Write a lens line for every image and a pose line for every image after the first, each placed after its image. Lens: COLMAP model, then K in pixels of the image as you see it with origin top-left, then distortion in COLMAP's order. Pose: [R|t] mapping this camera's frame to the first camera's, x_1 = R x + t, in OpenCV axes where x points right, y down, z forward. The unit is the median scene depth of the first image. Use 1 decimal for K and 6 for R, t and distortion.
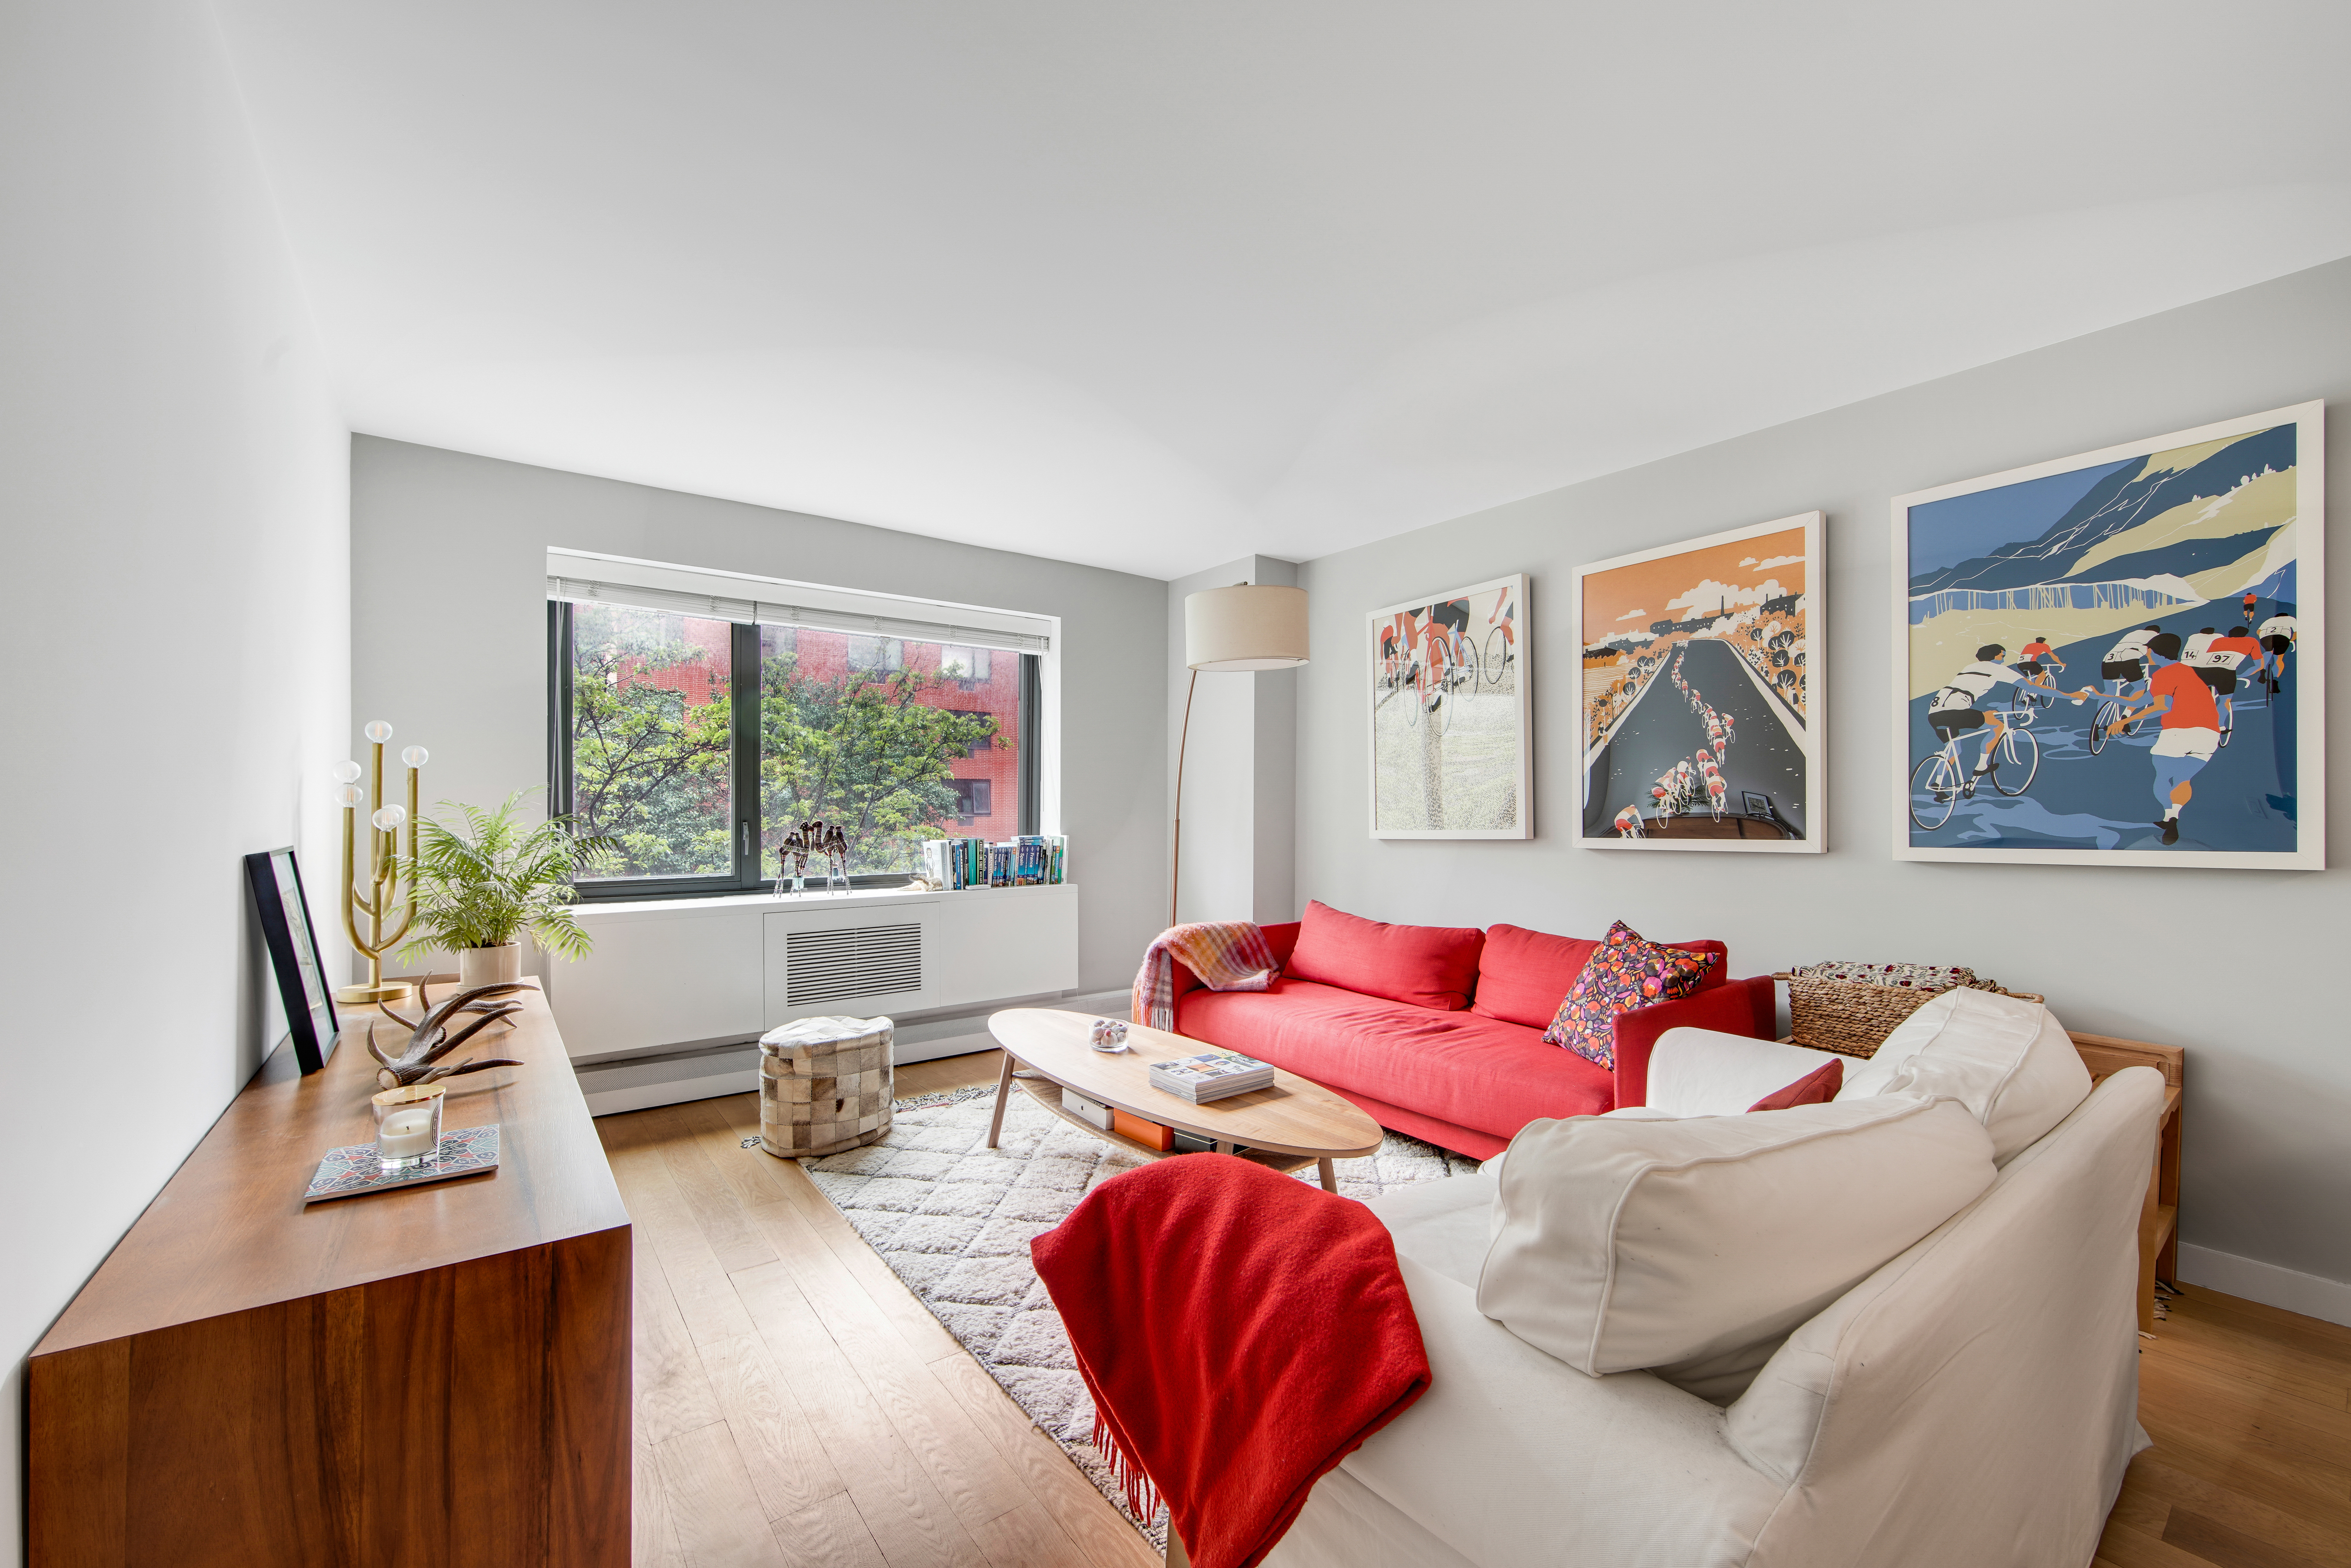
lens RADIAL K [[939.0, 0, 1169.4], [0, 939.0, 800.3], [0, 0, 1]] dist [-0.000291, -0.000012]
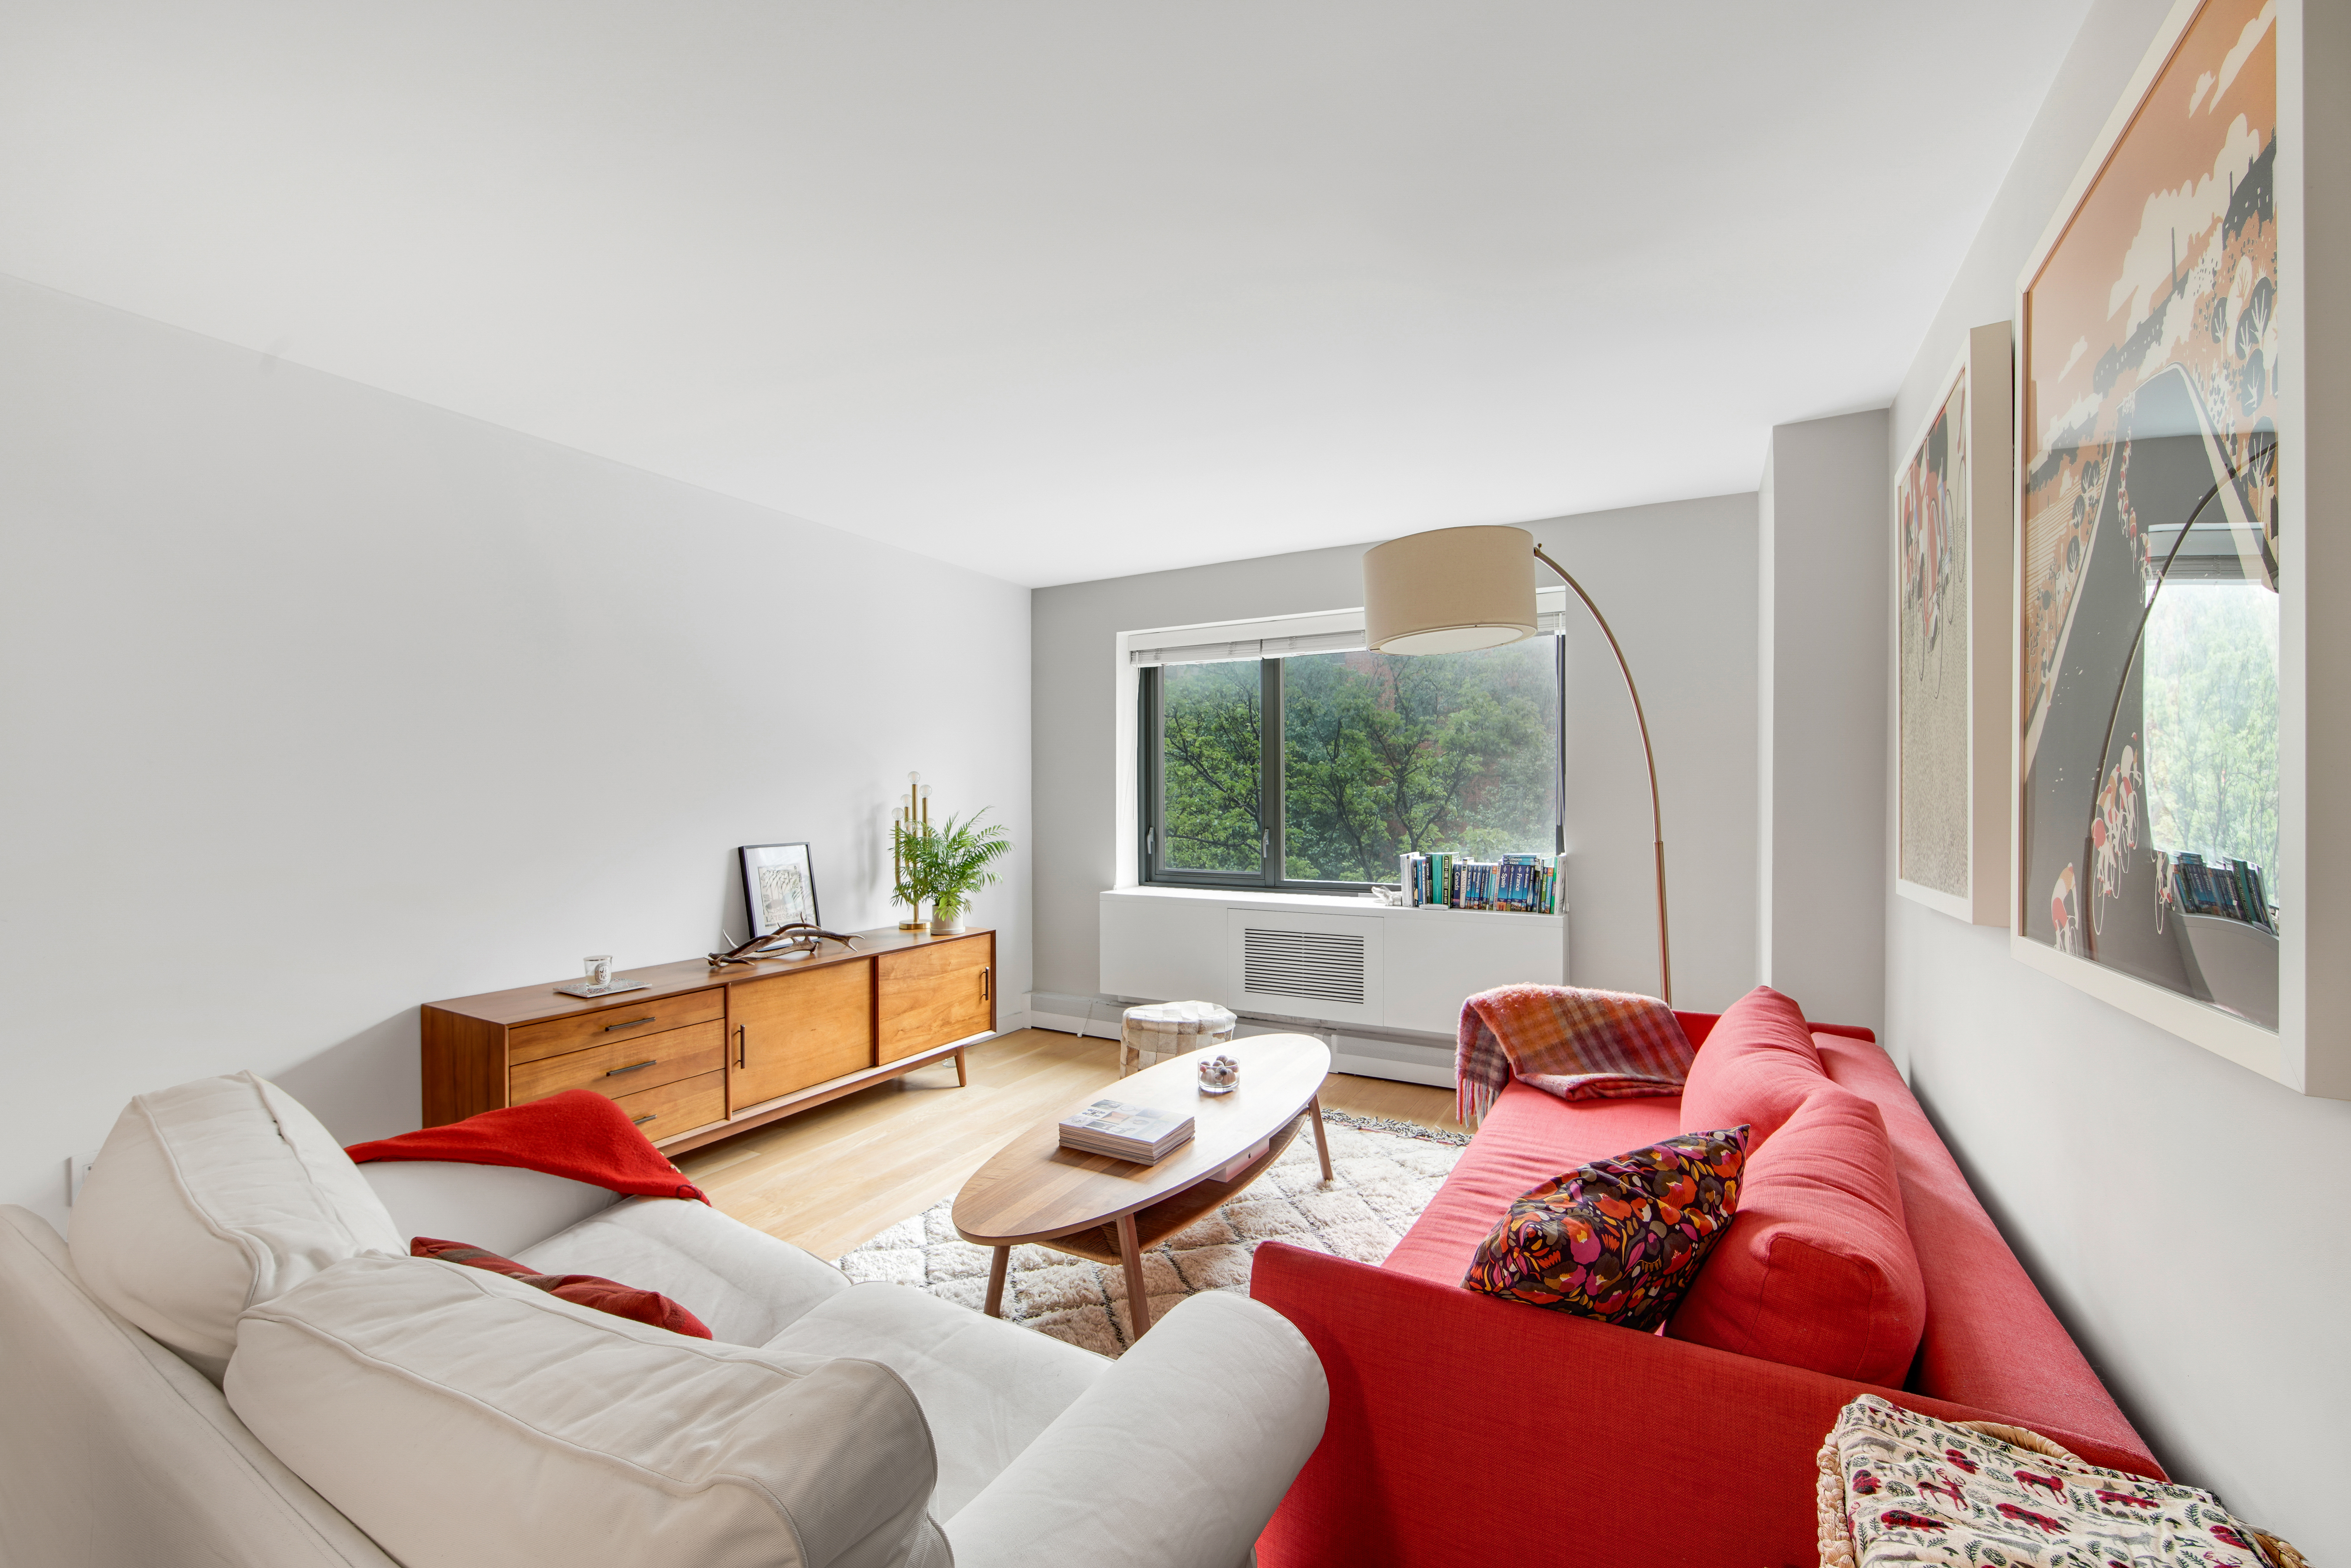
lens RADIAL K [[939.0, 0, 1170.2], [0, 939.0, 797.3], [0, 0, 1]] dist [-0.000291, -0.000012]
pose [[0.396789, -0.001920, -0.917908, 0.740455], [0.012576, 0.999915, 0.003344, -0.028901], [0.917824, -0.012871, 0.396779, 0.553752]]
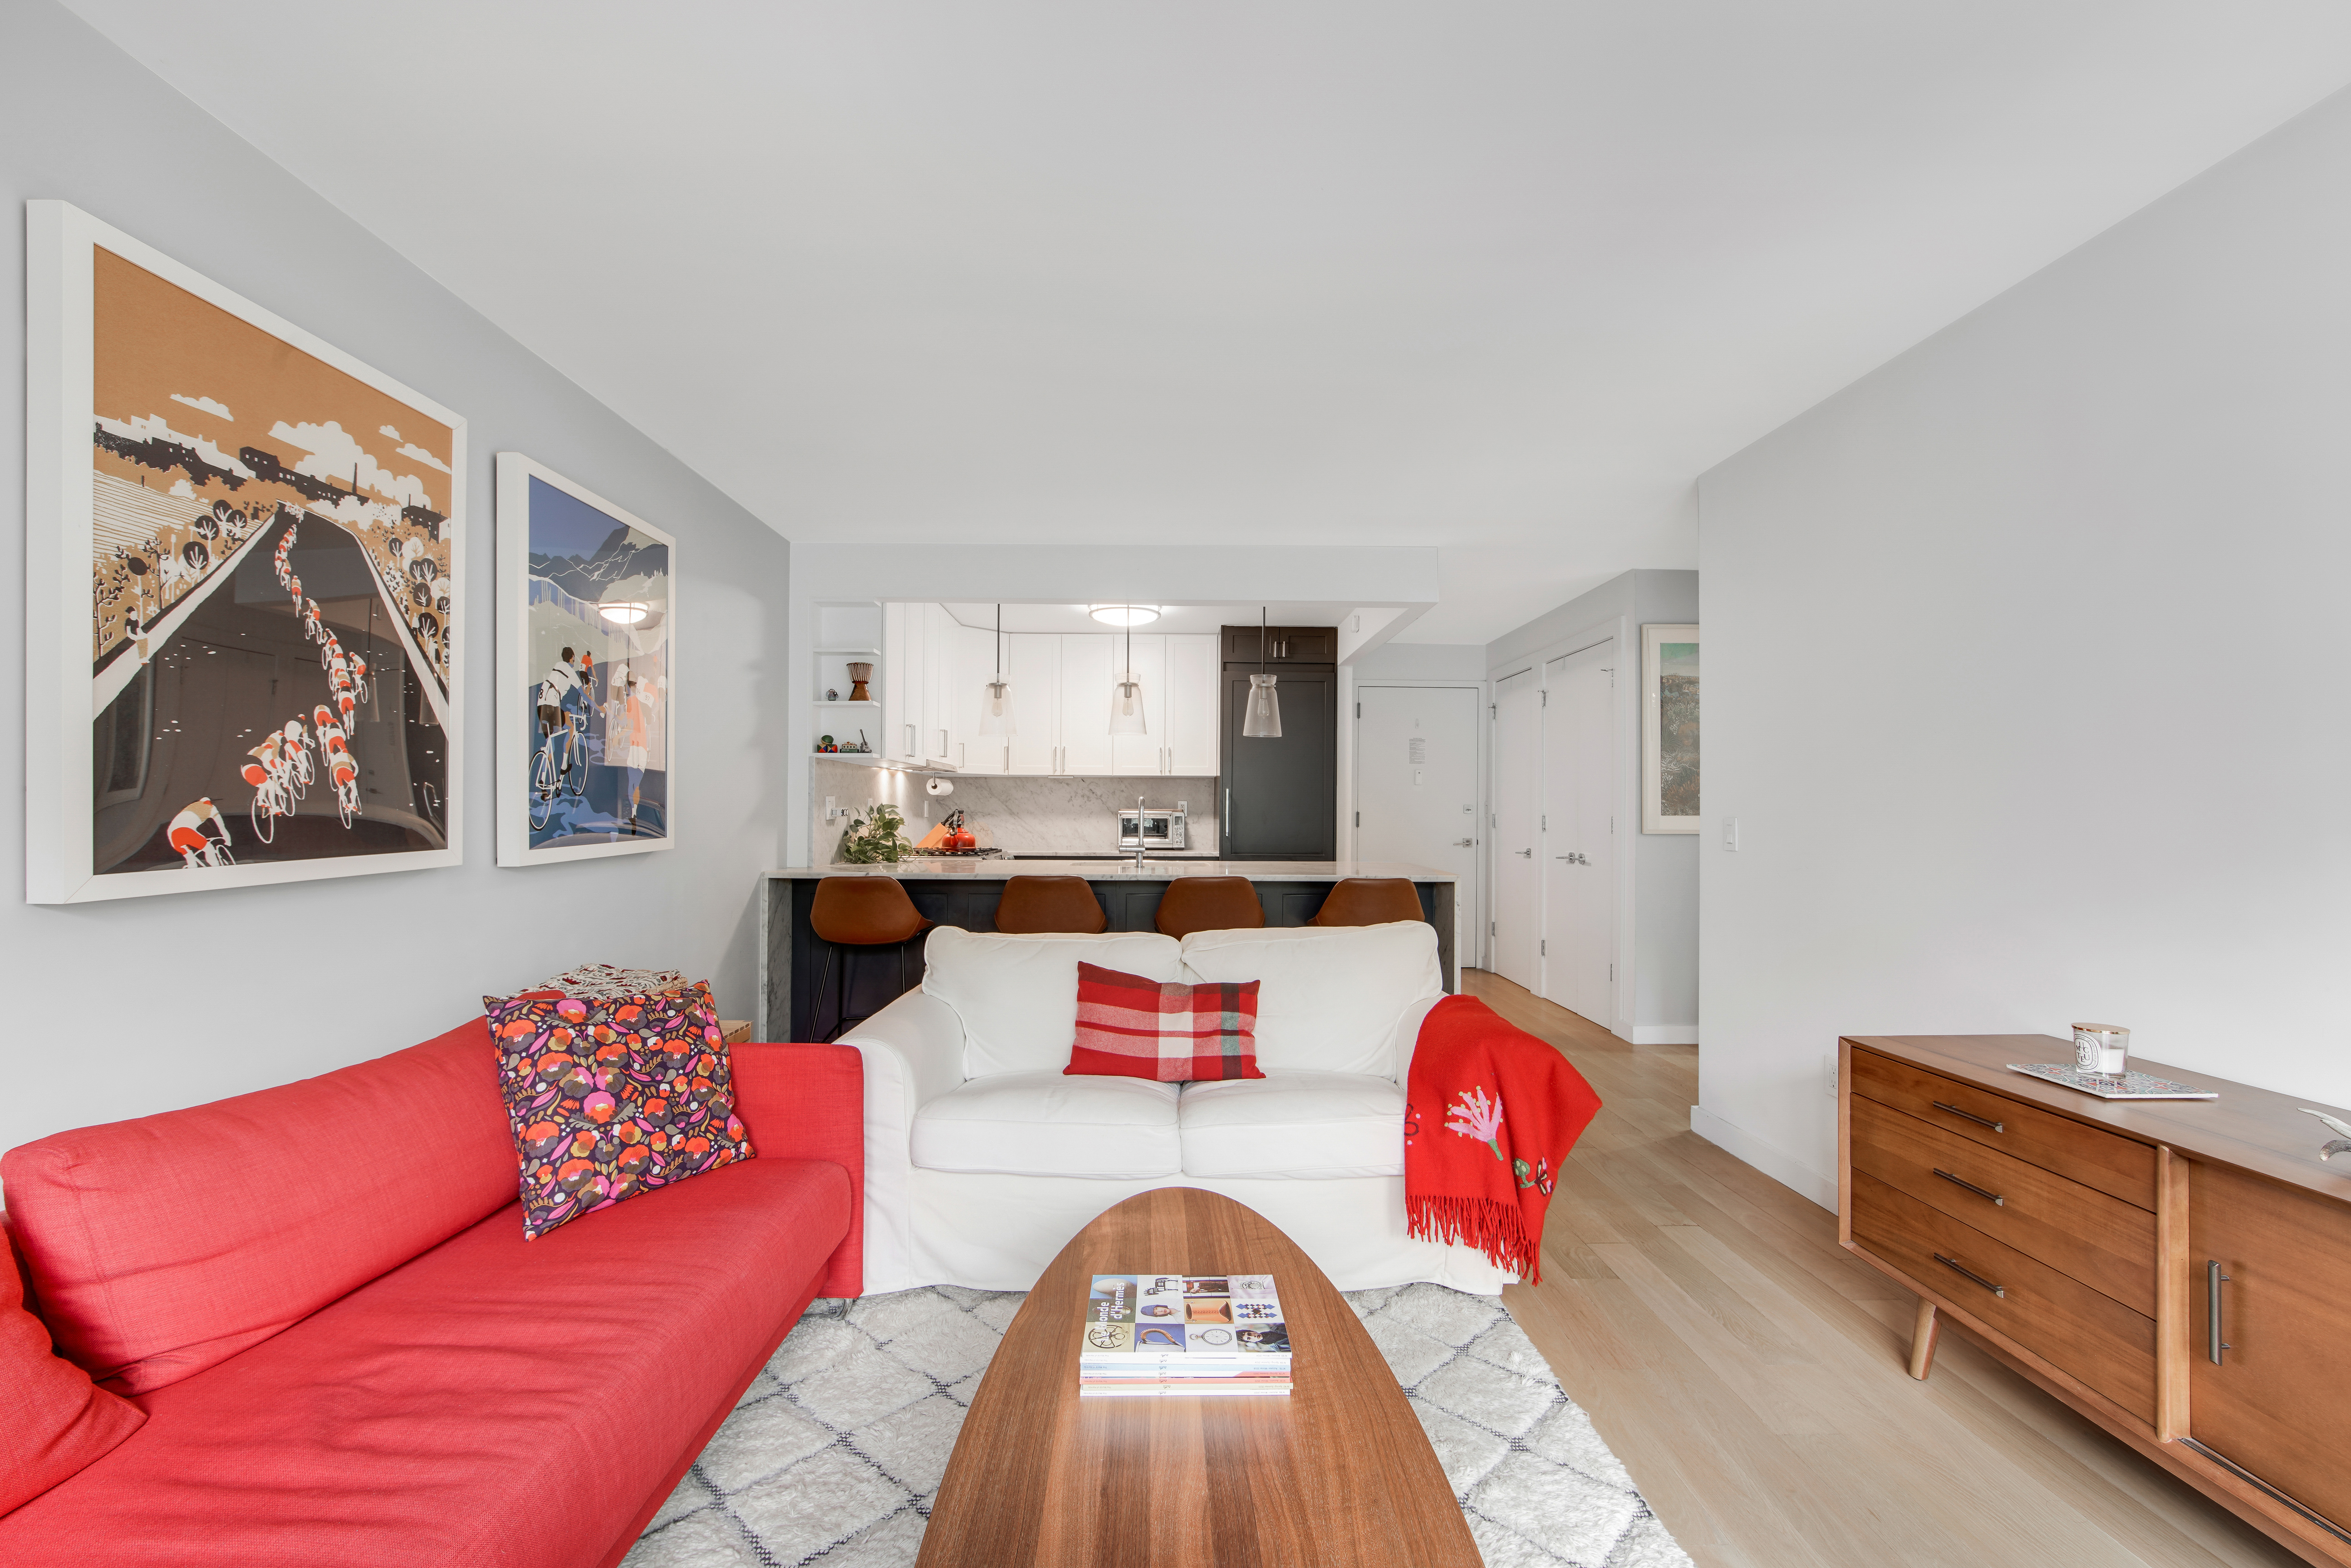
lens RADIAL K [[939.0, 0, 1166.2], [0, 939.0, 800.6], [0, 0, 1]] dist [-0.000291, -0.000012]
pose [[-0.803930, -0.000003, 0.594724, -0.208030], [-0.013652, 0.999737, -0.018450, 0.009012], [-0.594567, -0.022951, -0.803718, 1.165683]]
